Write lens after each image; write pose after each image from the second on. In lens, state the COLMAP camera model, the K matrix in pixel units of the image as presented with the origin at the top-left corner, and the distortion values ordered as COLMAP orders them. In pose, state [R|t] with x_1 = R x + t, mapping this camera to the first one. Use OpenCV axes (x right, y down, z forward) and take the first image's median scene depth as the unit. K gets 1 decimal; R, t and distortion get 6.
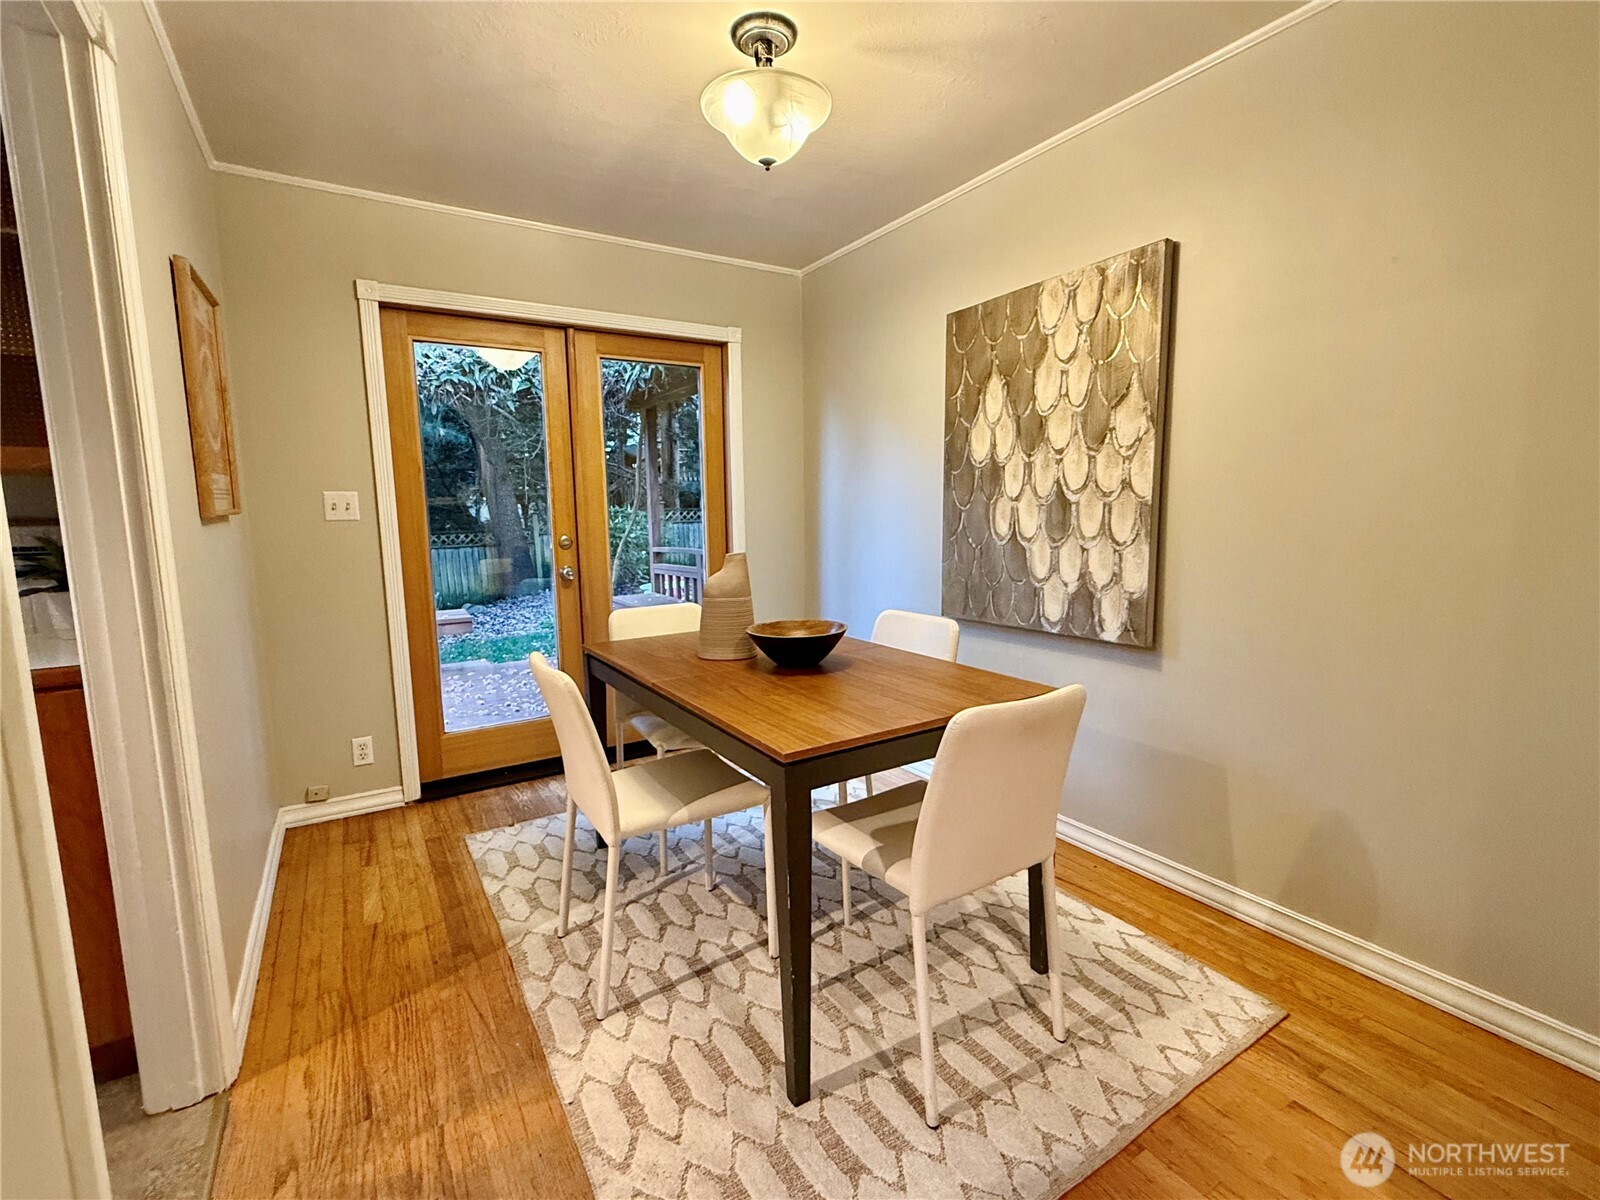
lens RADIAL K [[715.6, 0, 799.5], [0, 715.6, 593.8], [0, 0, 1]] dist [0.000260, 0.000176]
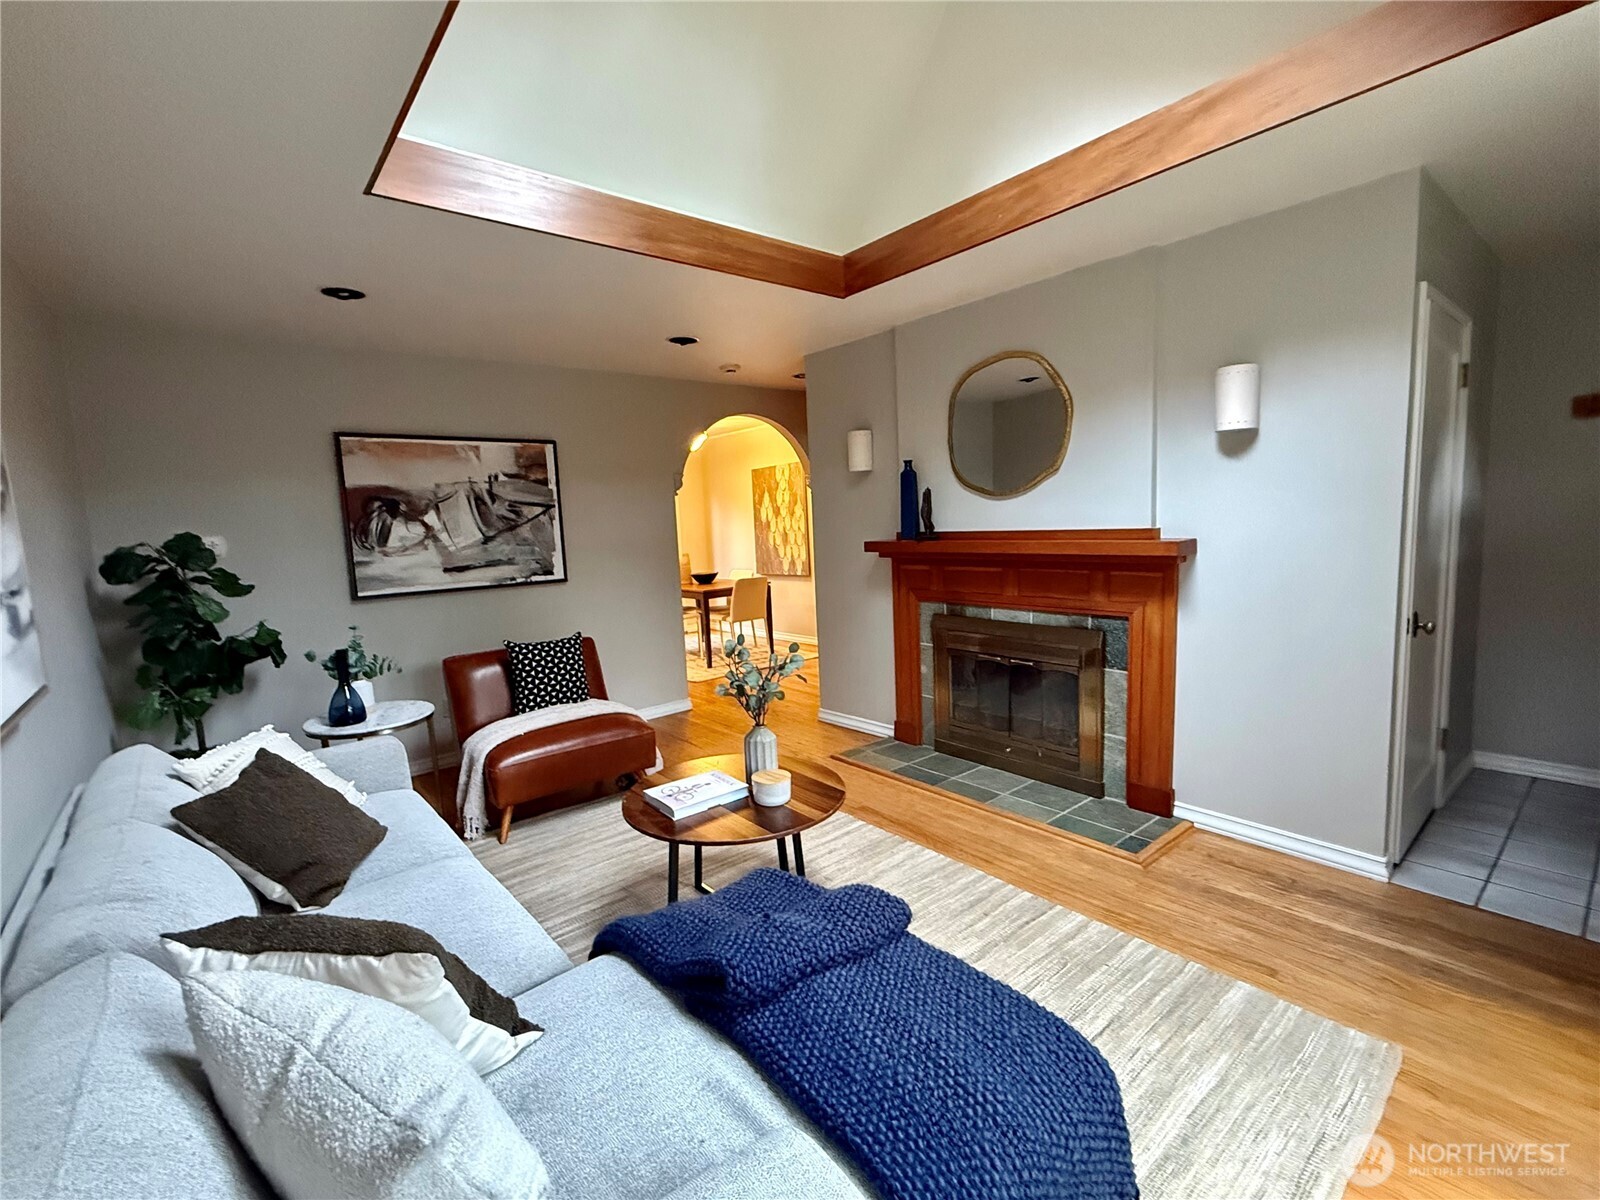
lens RADIAL K [[715.6, 0, 797.7], [0, 715.6, 598.8], [0, 0, 1]] dist [0.000260, 0.000176]
pose [[0.989396, -0.057247, 0.133486, -0.027863], [0.058764, 0.998244, -0.007452, 0.197413], [-0.132825, 0.015217, 0.991023, -2.259822]]
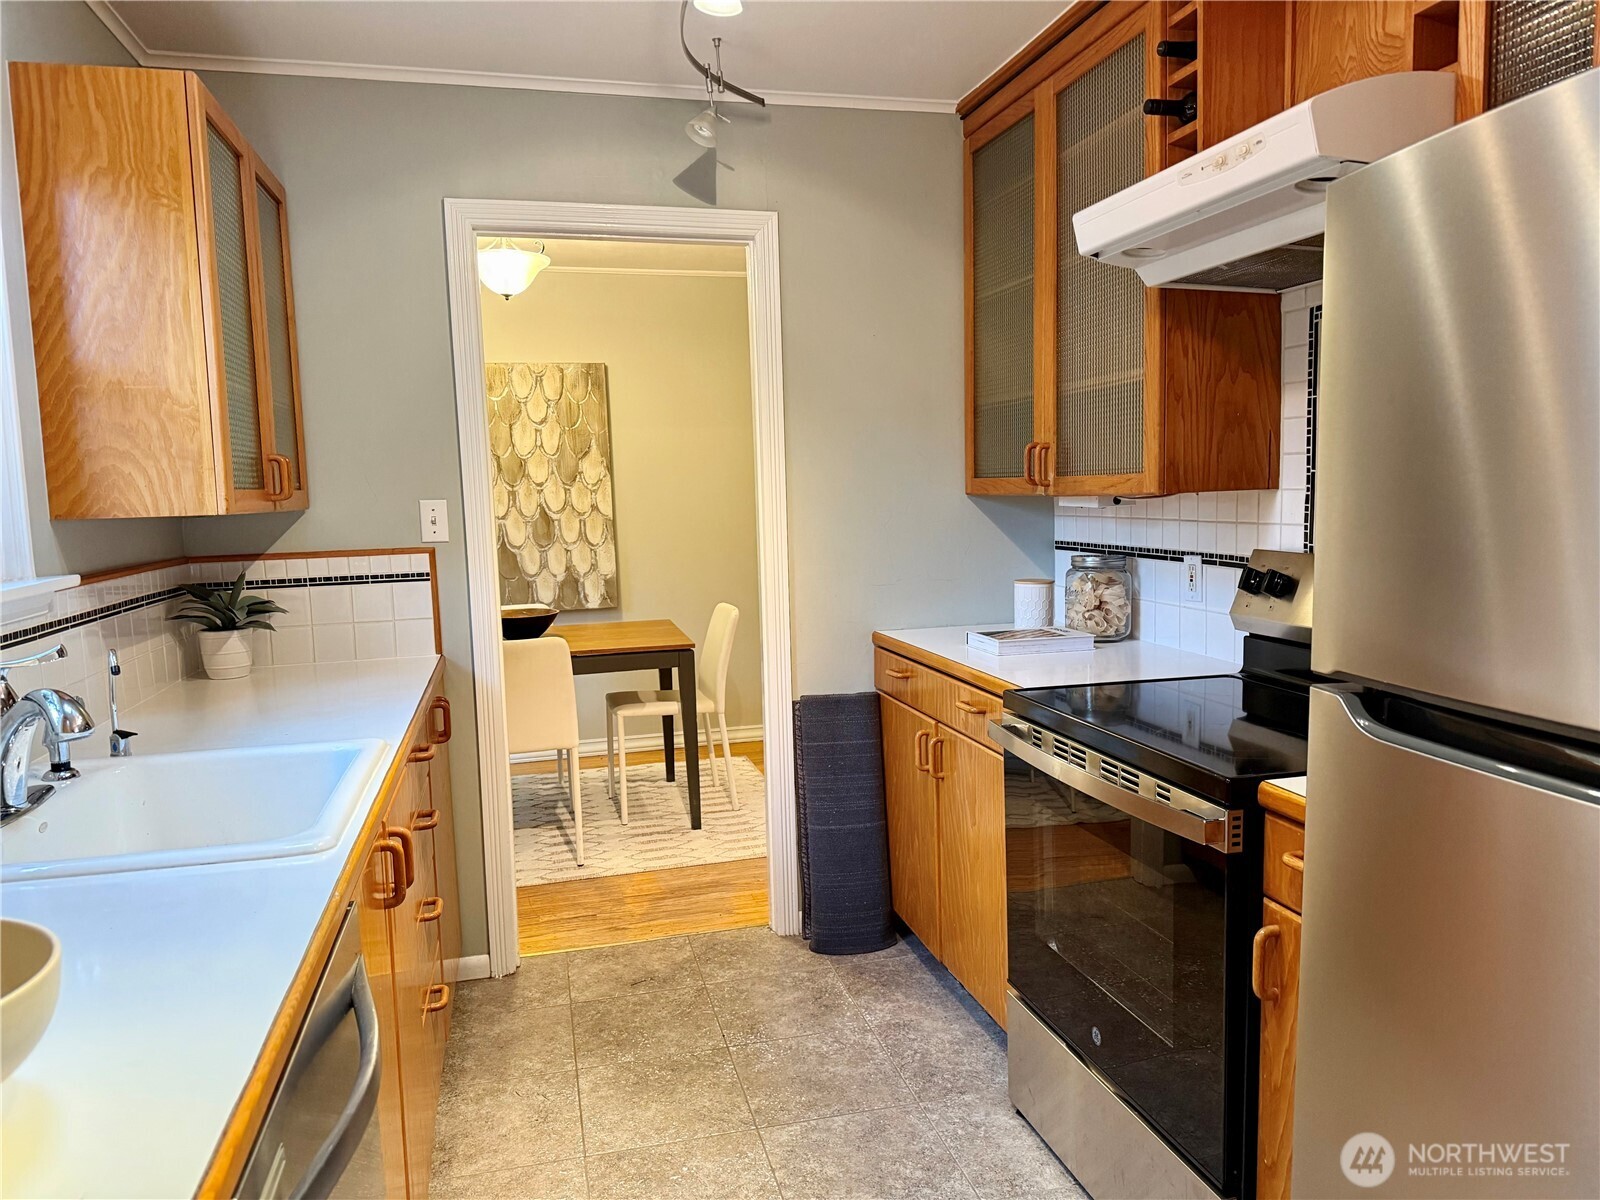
lens RADIAL K [[1114.8, 0, 804.3], [0, 1114.8, 605.4], [0, 0, 1]] dist [0.005366, 0.000262]
pose [[0.290930, -0.093959, 0.952120, -1.676906], [0.133895, 0.989371, 0.056722, -0.015030], [-0.947329, 0.110982, 0.300418, -0.153686]]
